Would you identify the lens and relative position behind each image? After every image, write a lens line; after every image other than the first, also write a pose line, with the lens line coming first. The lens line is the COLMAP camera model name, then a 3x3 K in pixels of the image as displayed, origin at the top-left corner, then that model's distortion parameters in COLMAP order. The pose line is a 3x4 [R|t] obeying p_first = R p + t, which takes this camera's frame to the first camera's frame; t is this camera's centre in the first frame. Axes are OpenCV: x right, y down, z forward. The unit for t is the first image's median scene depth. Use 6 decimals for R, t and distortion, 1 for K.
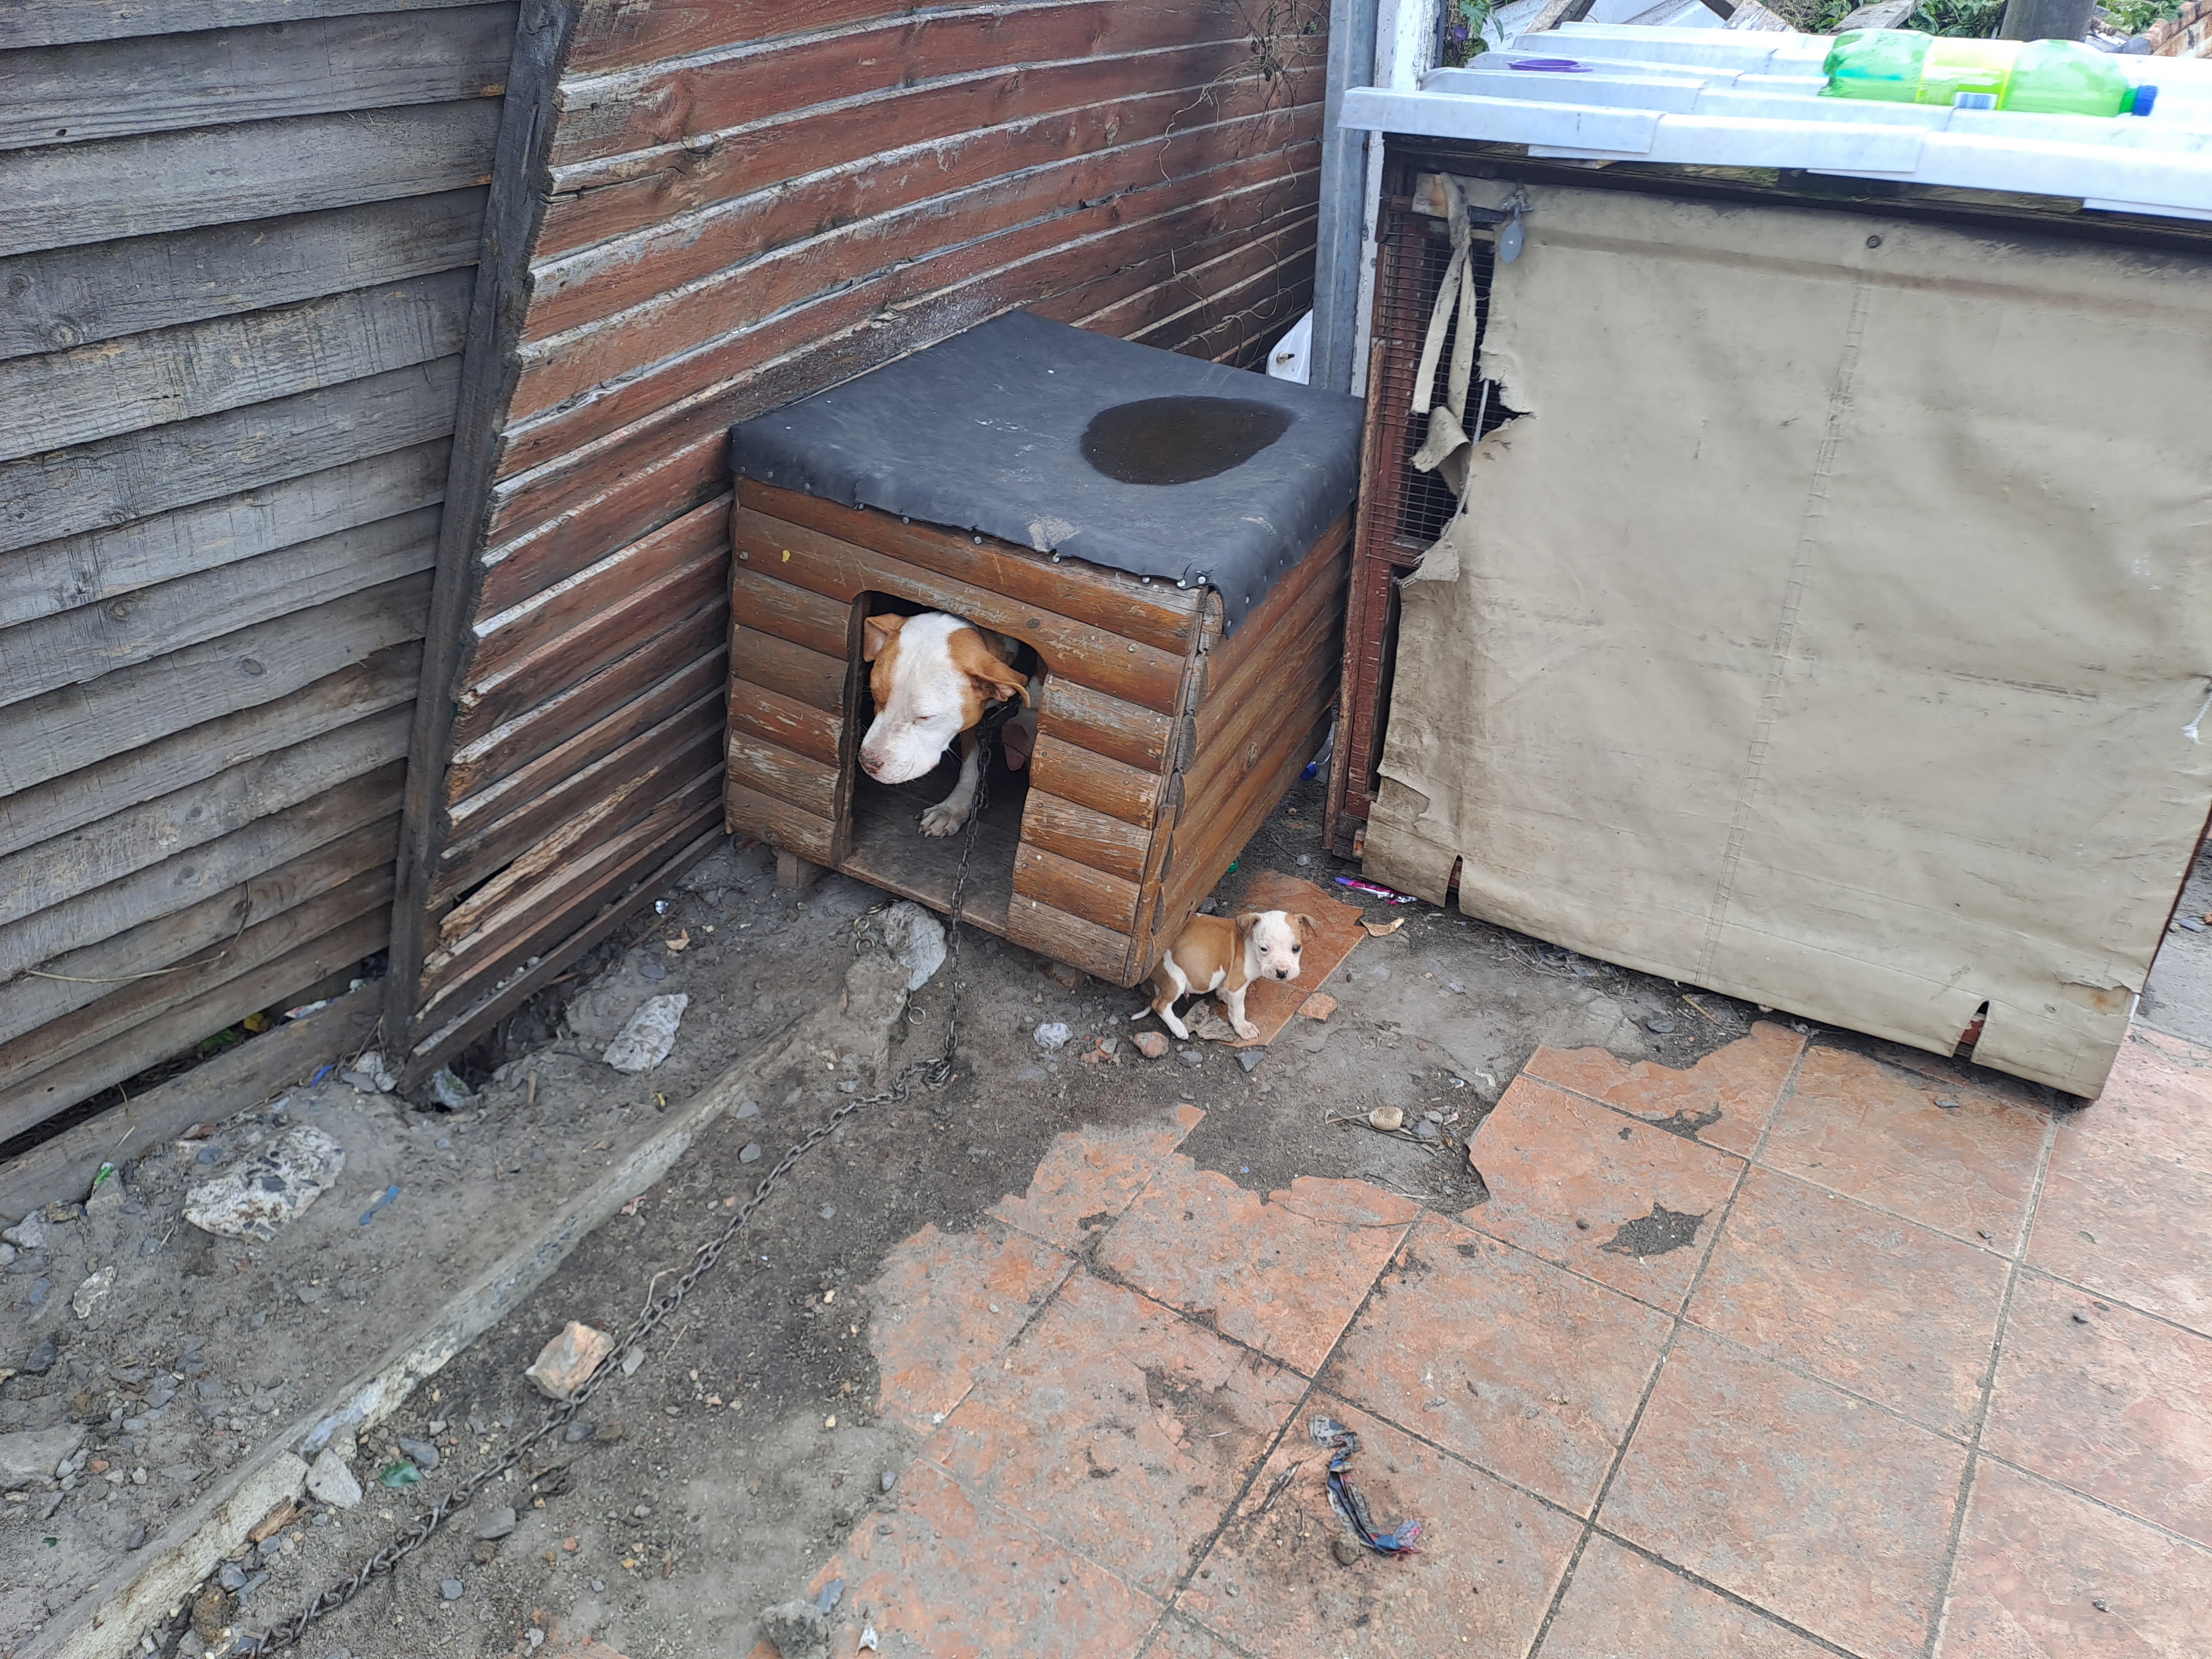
lens RADIAL K [[1580.3, 0, 1125.5], [0, 1580.3, 879.3], [0, 0, 1]] dist [0.085691, -0.079102]
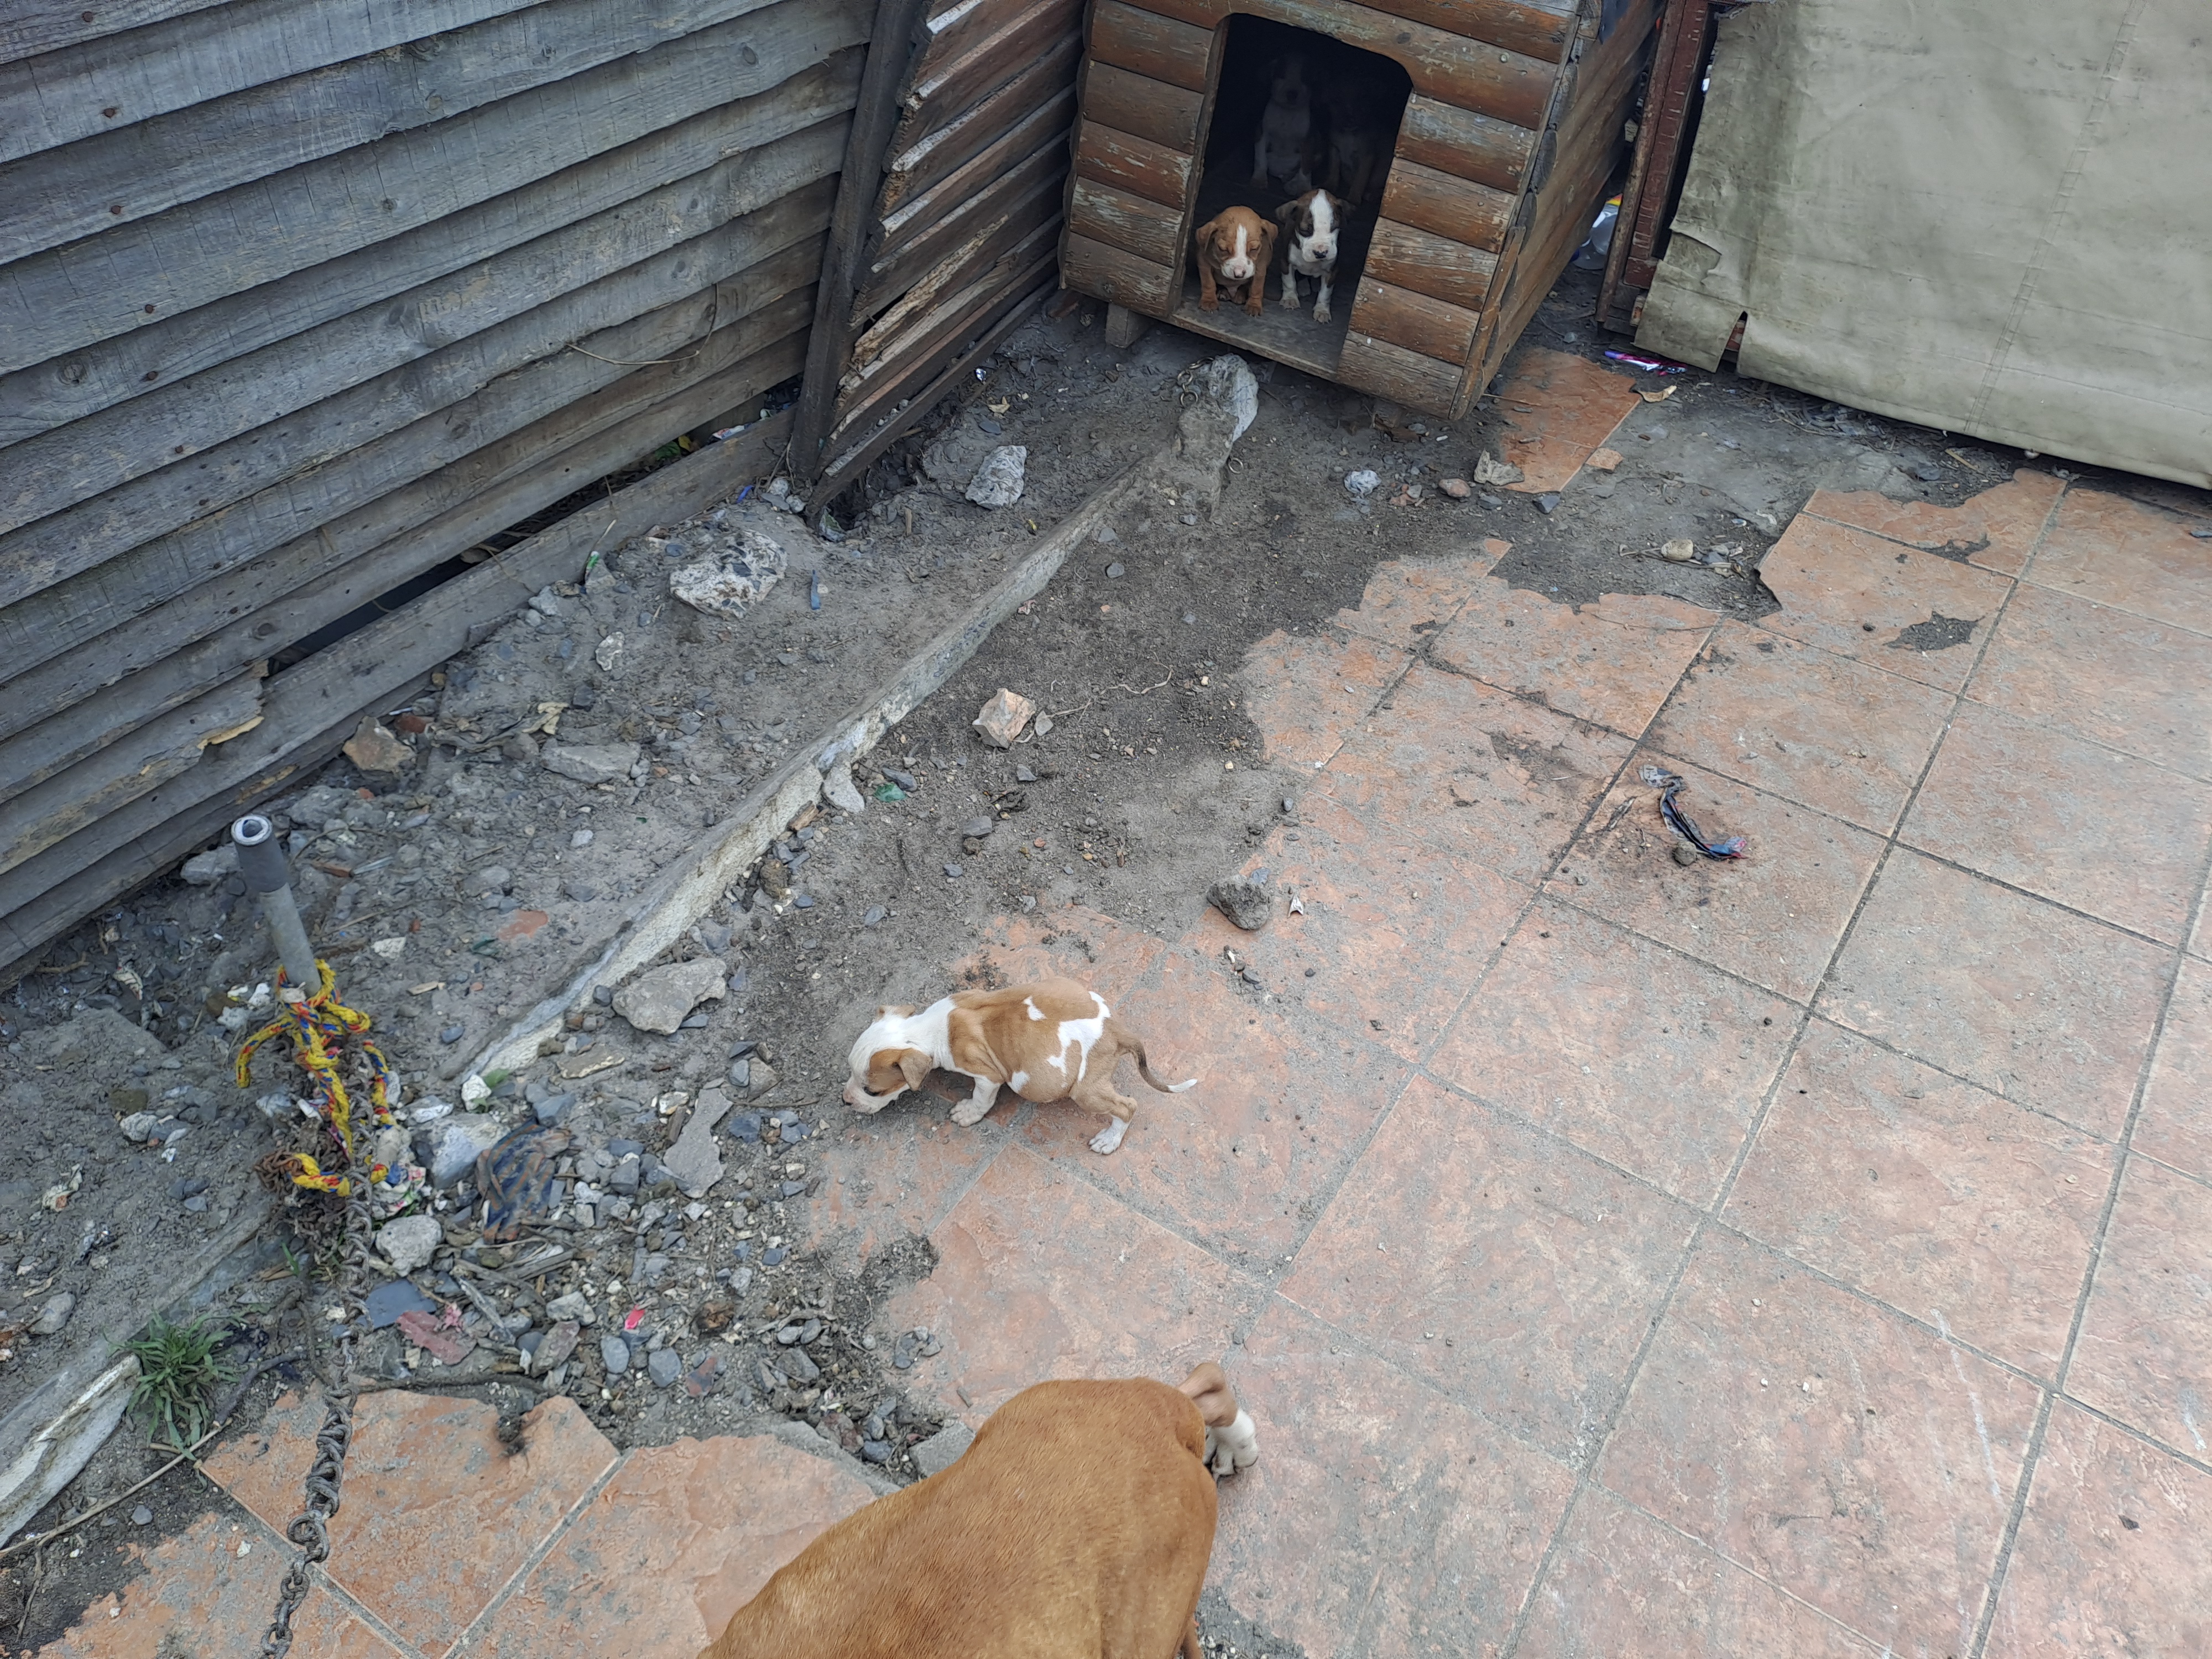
lens RADIAL K [[1580.2, 0, 1136.4], [0, 1580.2, 832.3], [0, 0, 1]] dist [0.120923, -0.115160]
pose [[0.999474, 0.006123, -0.031843, -0.195587], [0.000251, 0.980524, 0.196398, 0.141634], [0.032426, -0.196302, 0.980007, -0.151147]]
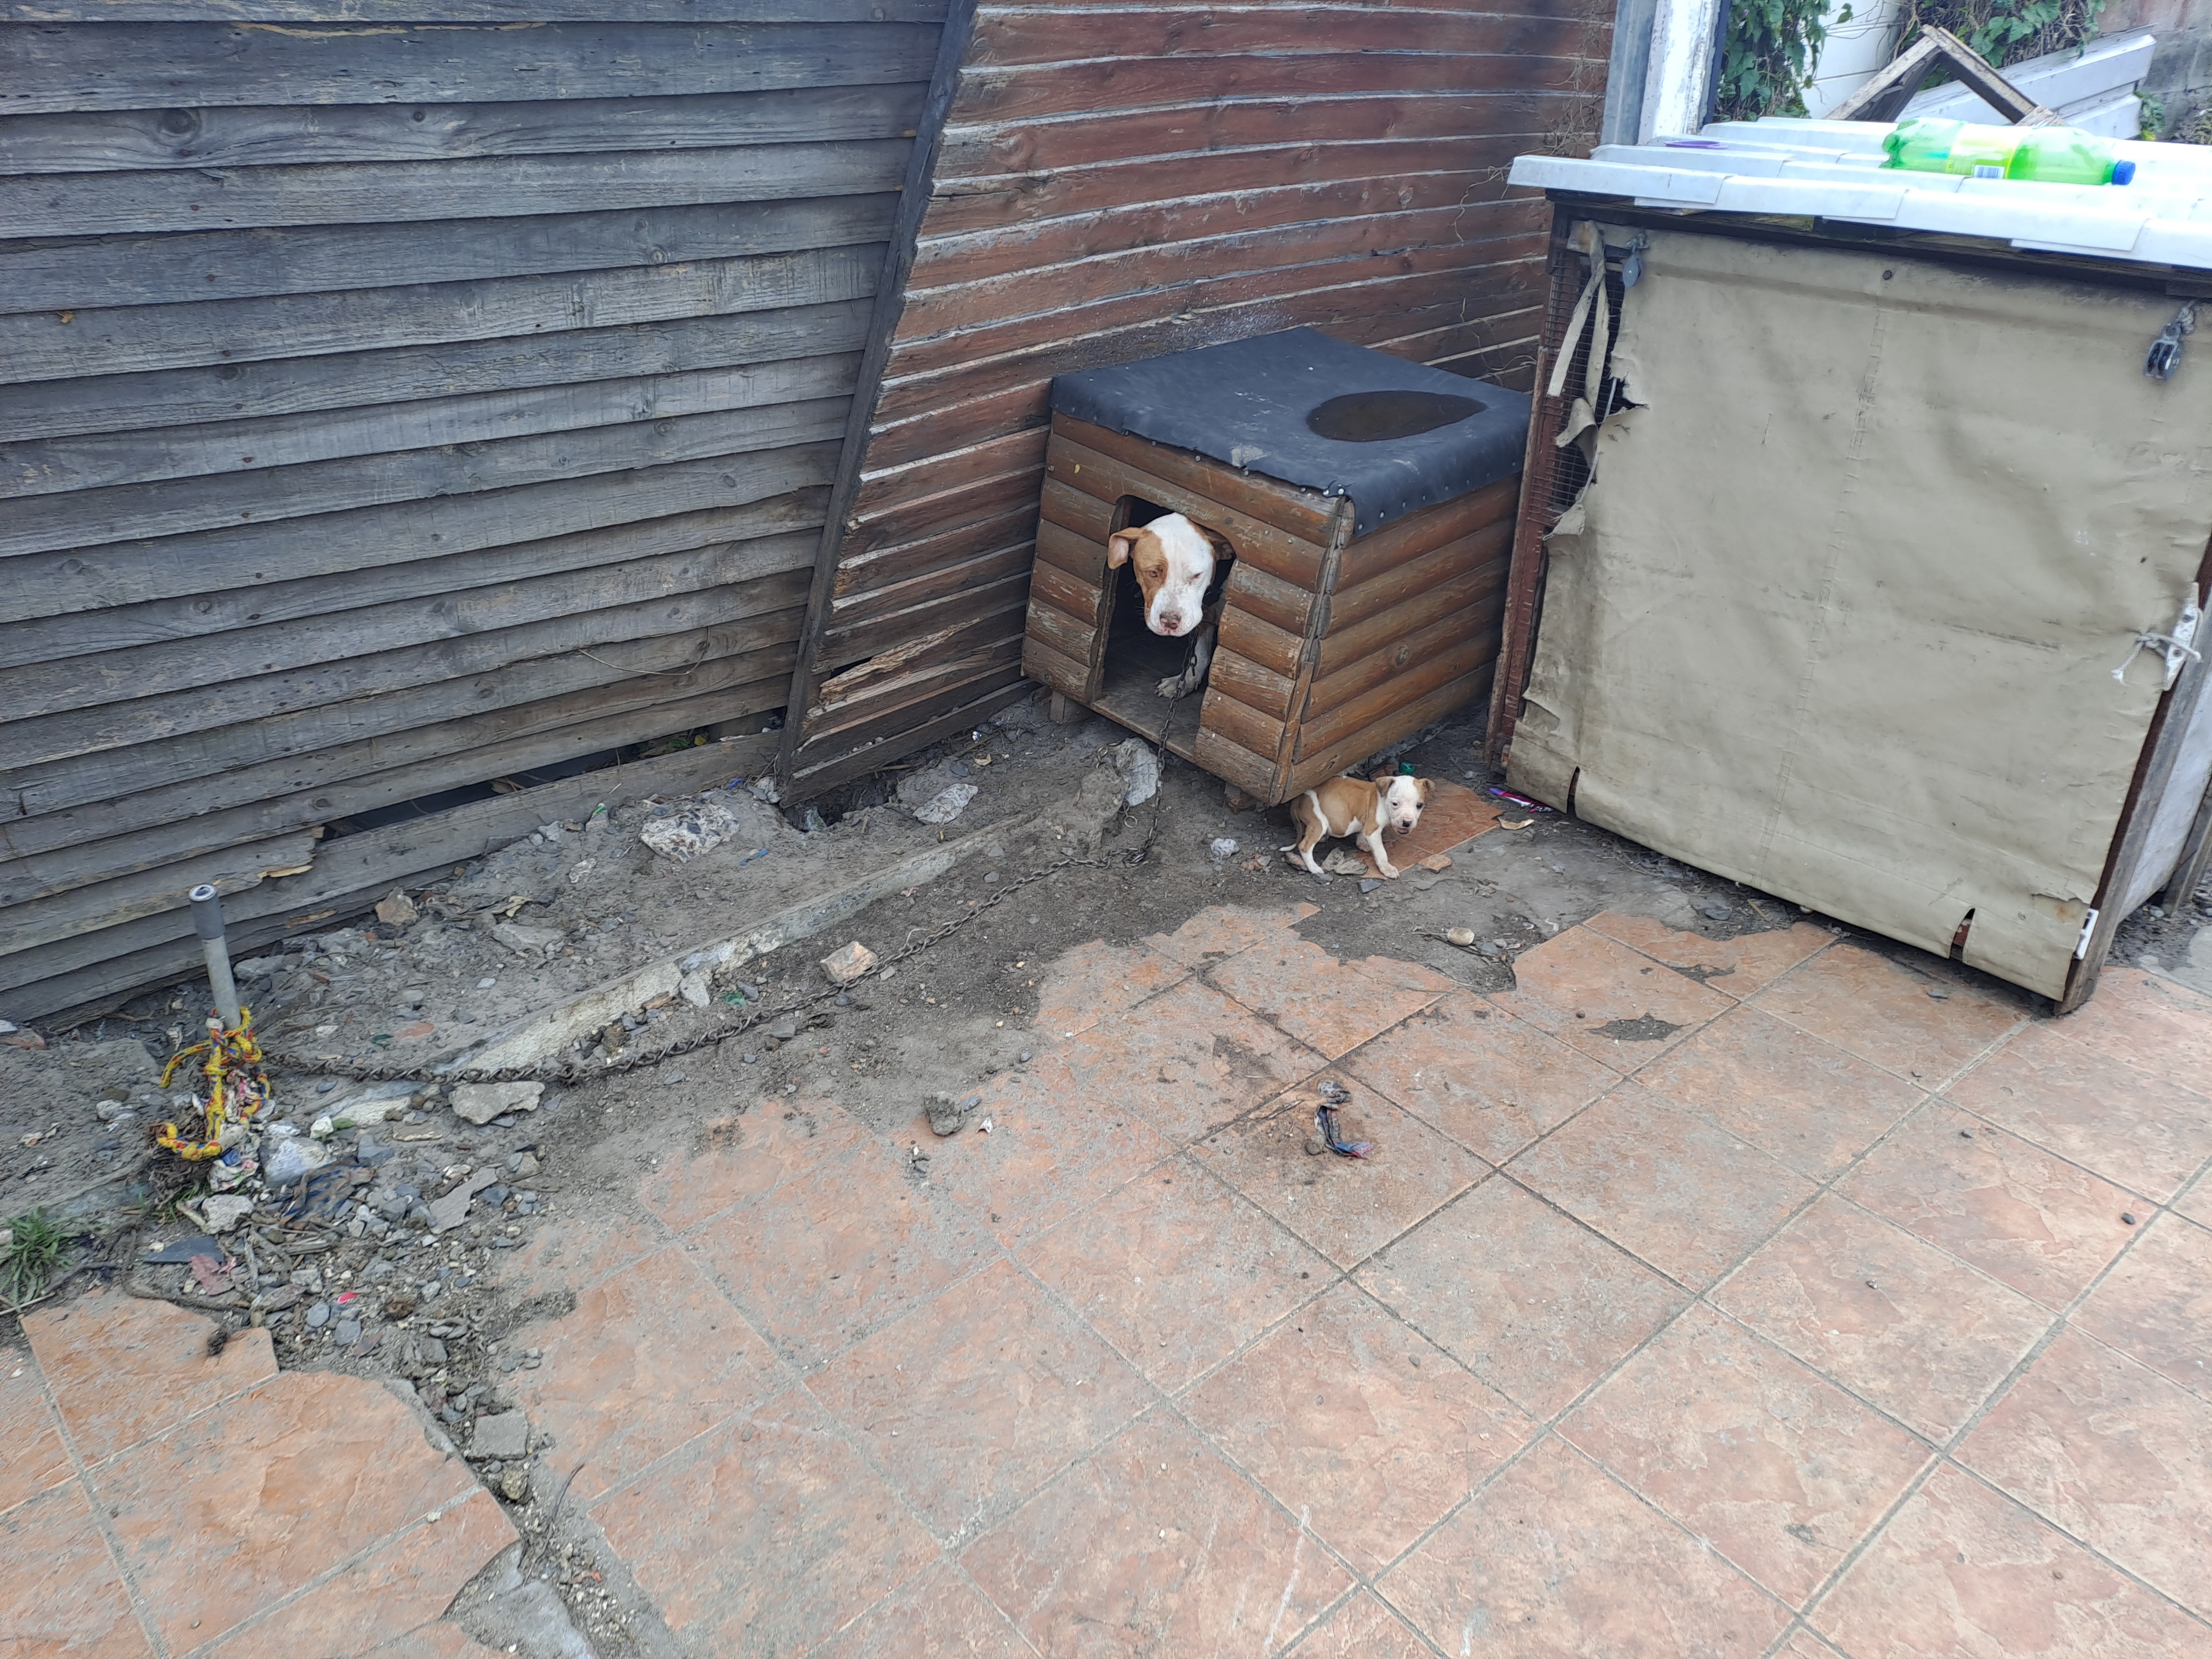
lens RADIAL K [[1556.8, 0, 1144.5], [0, 1556.8, 867.0], [0, 0, 1]] dist [0.148025, -0.195194]
pose [[0.959920, 0.136081, -0.245021, 0.254296], [-0.150604, 0.987725, -0.041454, 0.212729], [0.236372, 0.076694, 0.968631, -0.350433]]
